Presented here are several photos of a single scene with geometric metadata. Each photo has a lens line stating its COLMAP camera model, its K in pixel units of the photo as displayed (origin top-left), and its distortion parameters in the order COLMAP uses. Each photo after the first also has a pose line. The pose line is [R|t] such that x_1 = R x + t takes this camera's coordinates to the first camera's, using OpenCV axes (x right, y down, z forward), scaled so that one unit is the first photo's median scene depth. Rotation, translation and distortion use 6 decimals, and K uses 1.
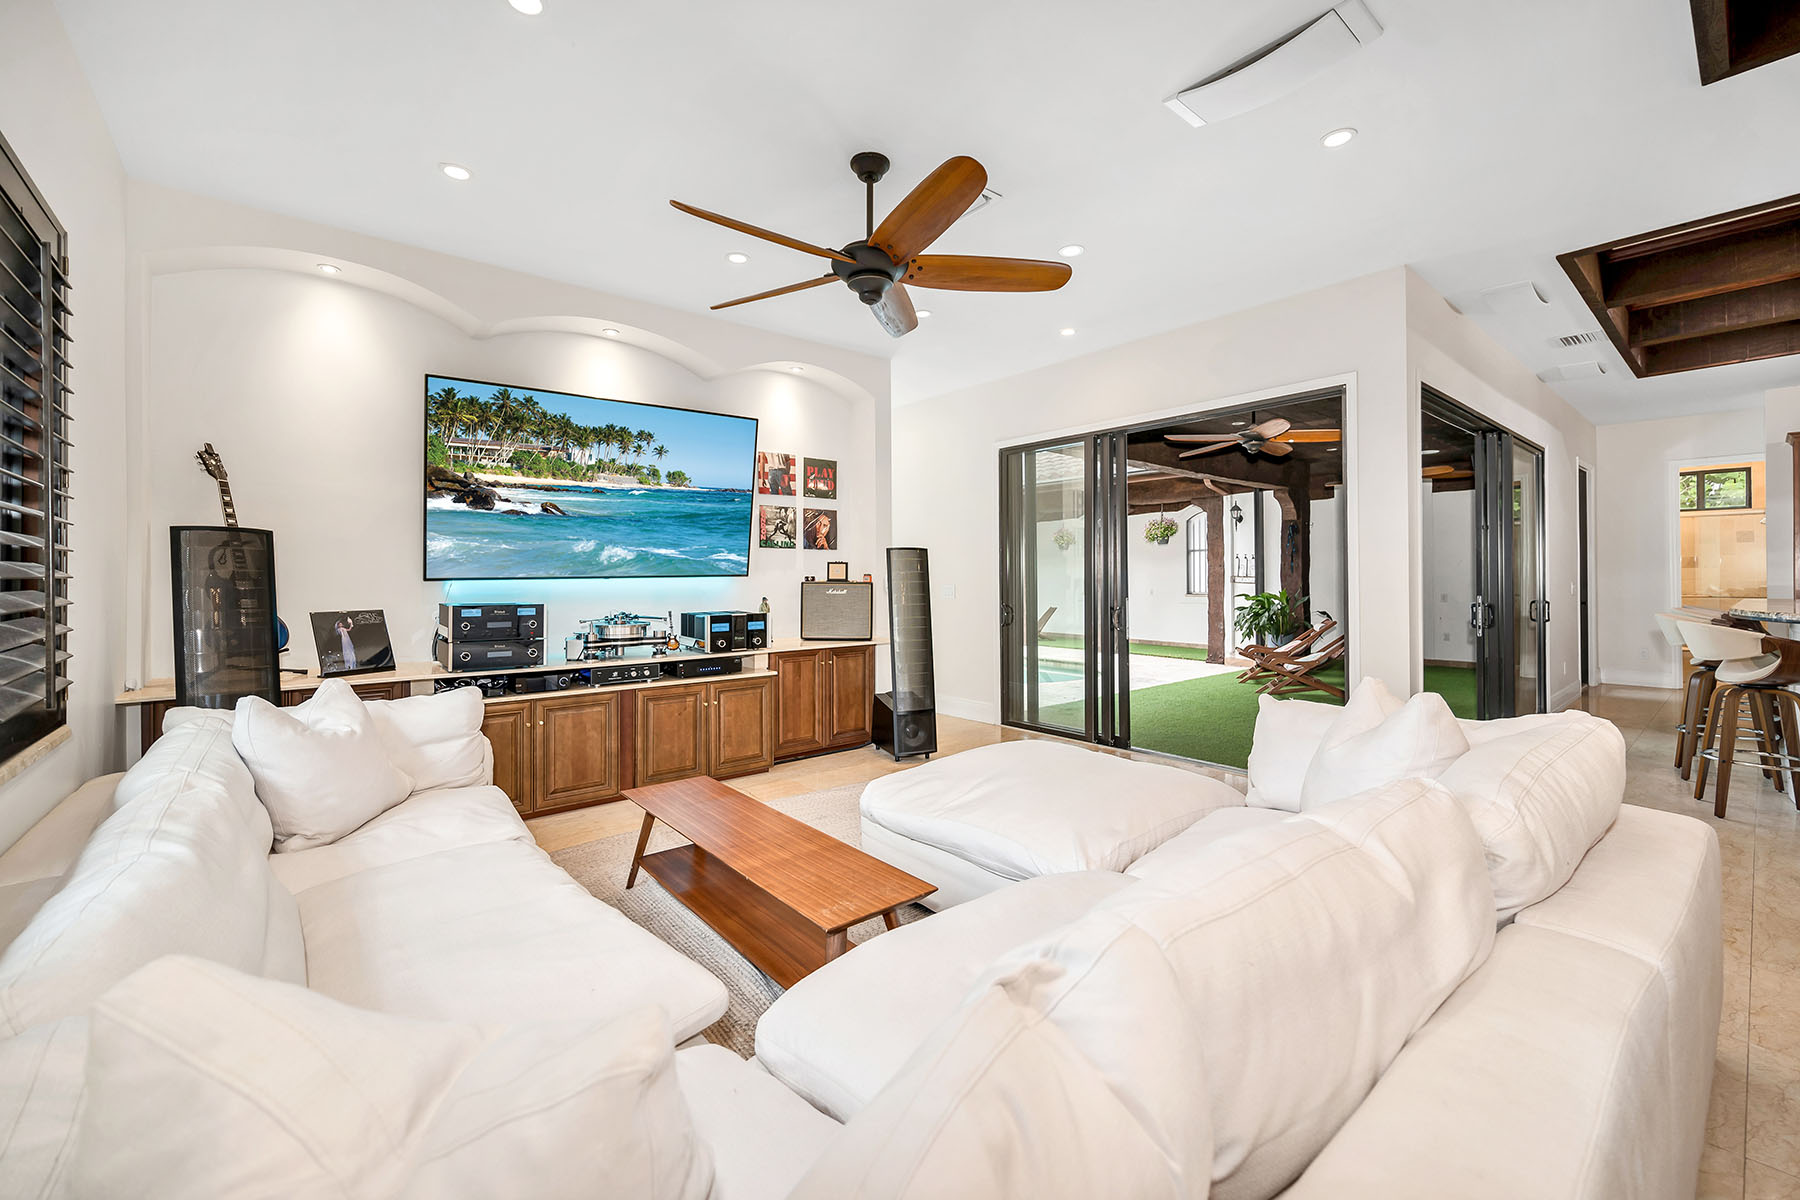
lens RADIAL K [[722.3, 0, 890.1], [0, 722.3, 581.1], [0, 0, 1]] dist [-0.003087, -0.000122]
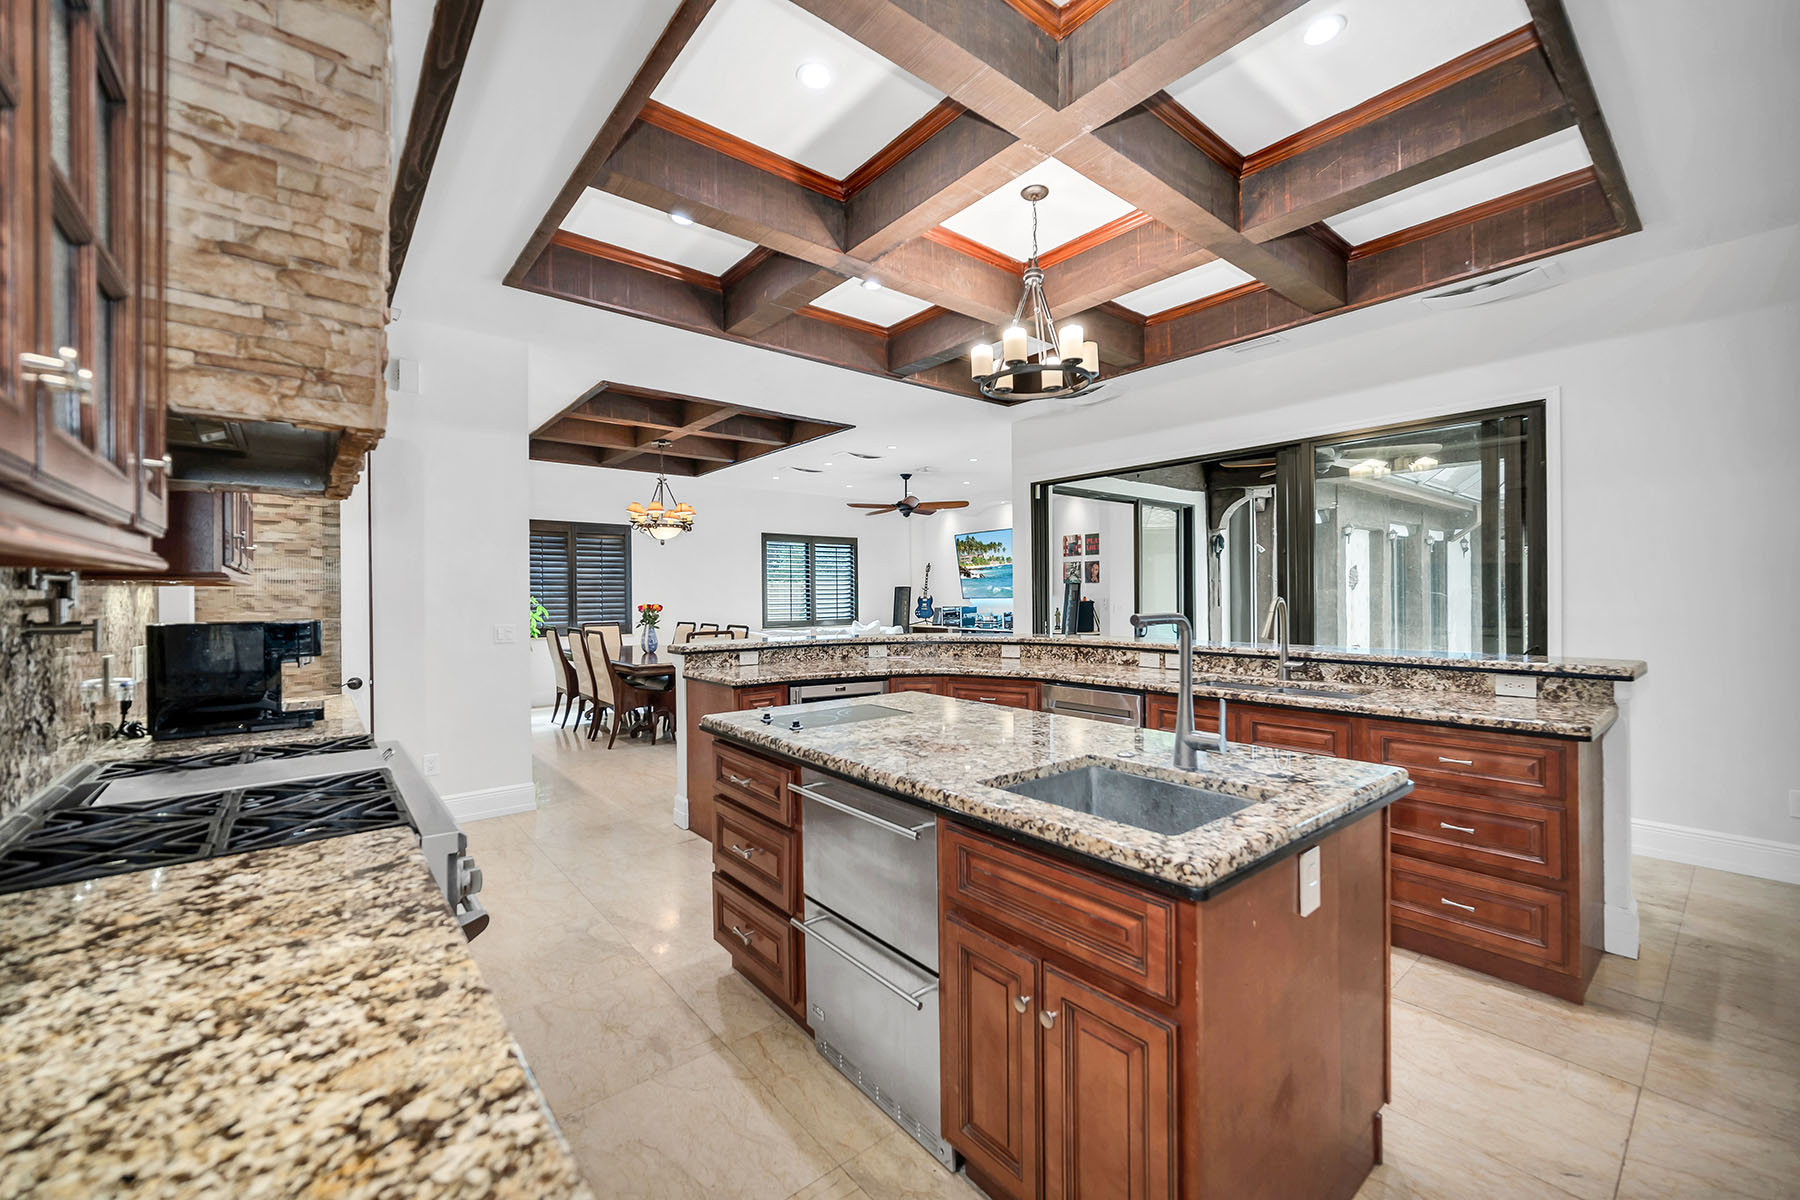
lens RADIAL K [[722.3, 0, 889.1], [0, 722.3, 599.4], [0, 0, 1]] dist [-0.003087, -0.000122]
pose [[0.001391, 0.009180, -0.999957, 2.210701], [0.008517, 0.999921, 0.009191, -0.026761], [0.999963, -0.008530, 0.001313, 0.587867]]
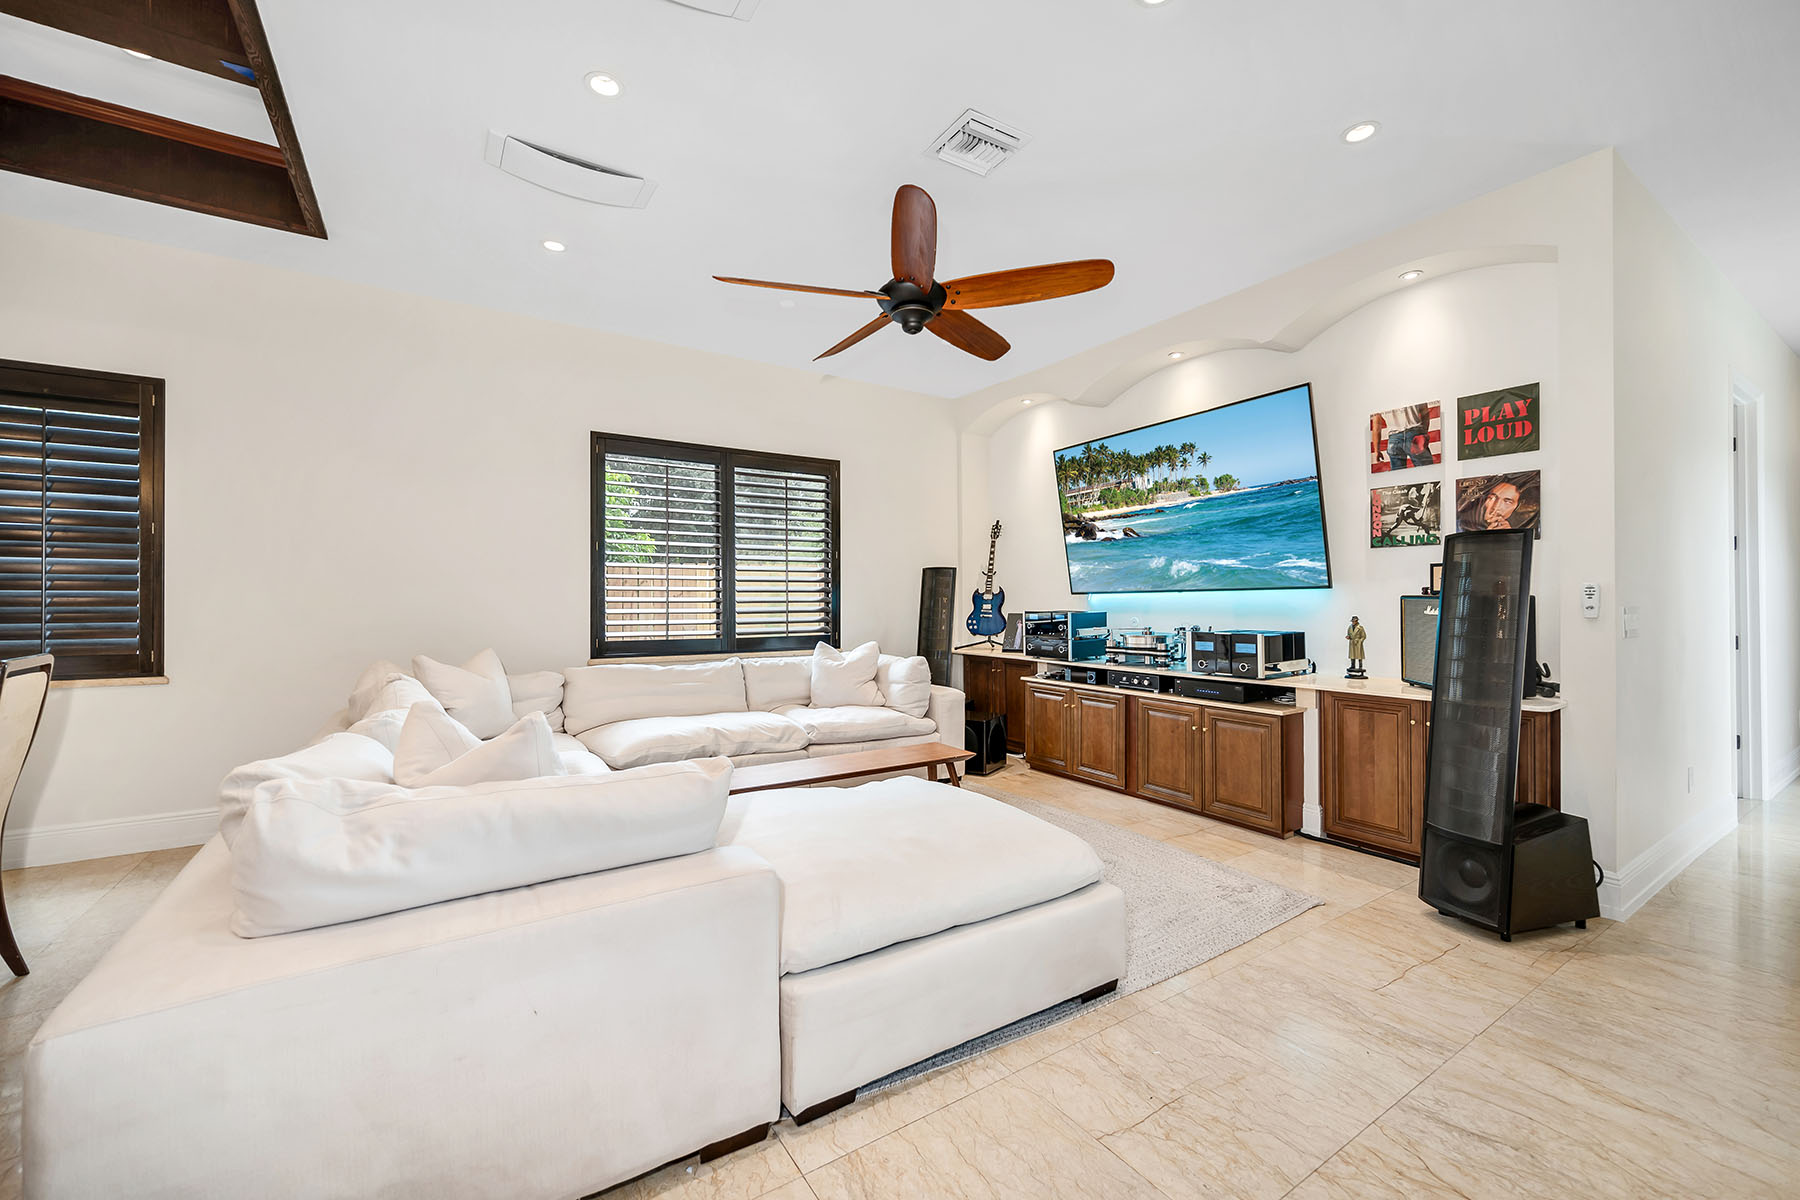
lens RADIAL K [[722.3, 0, 910.7], [0, 722.3, 600.8], [0, 0, 1]] dist [-0.003087, -0.000122]
pose [[-0.094170, 0.006576, -0.995534, 0.686320], [-0.000301, 0.999978, 0.006634, 0.002410], [0.995556, 0.000924, -0.094166, 0.717085]]
